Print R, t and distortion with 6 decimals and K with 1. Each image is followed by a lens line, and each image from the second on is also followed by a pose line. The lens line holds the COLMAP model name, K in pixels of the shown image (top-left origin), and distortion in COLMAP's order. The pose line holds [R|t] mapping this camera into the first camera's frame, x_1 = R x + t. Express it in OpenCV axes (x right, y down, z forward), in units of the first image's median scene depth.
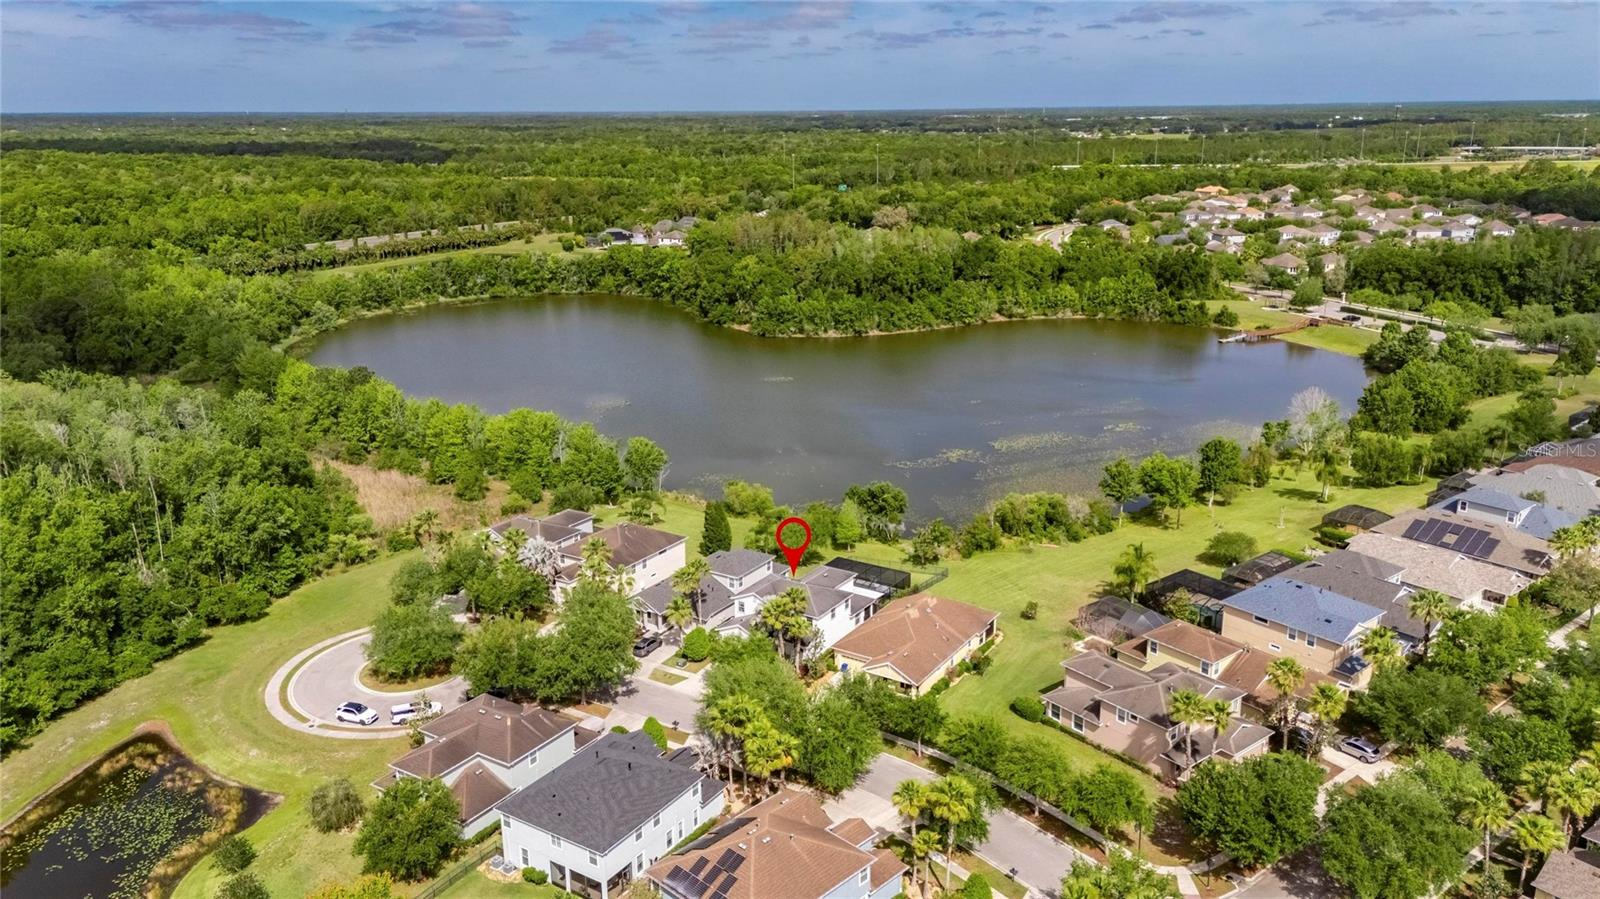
lens RADIAL K [[1155.2, 0, 800.0], [0, 1155.2, 449.5], [0, 0, 1]] dist [0.088539, -0.084524]
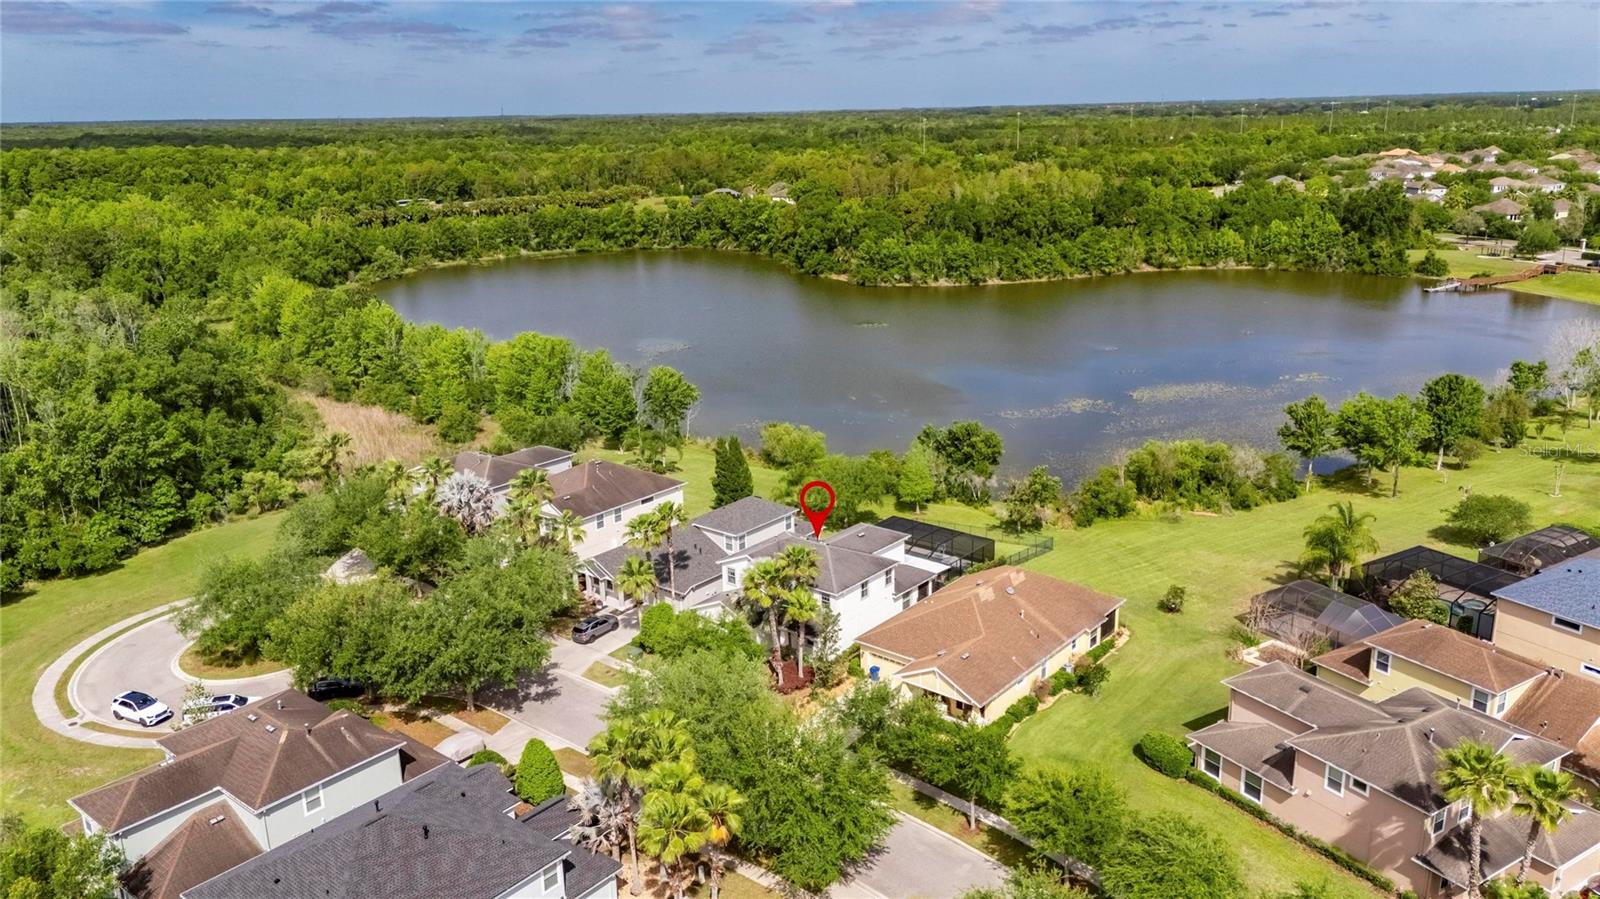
lens RADIAL K [[1173.9, 0, 800.0], [0, 1173.9, 449.5], [0, 0, 1]] dist [0.042018, -0.003139]
pose [[0.993020, 0.022352, -0.115808, 0.051984], [-0.022068, 0.999749, 0.003737, 0.045815], [0.115863, -0.001155, 0.993265, 0.253684]]
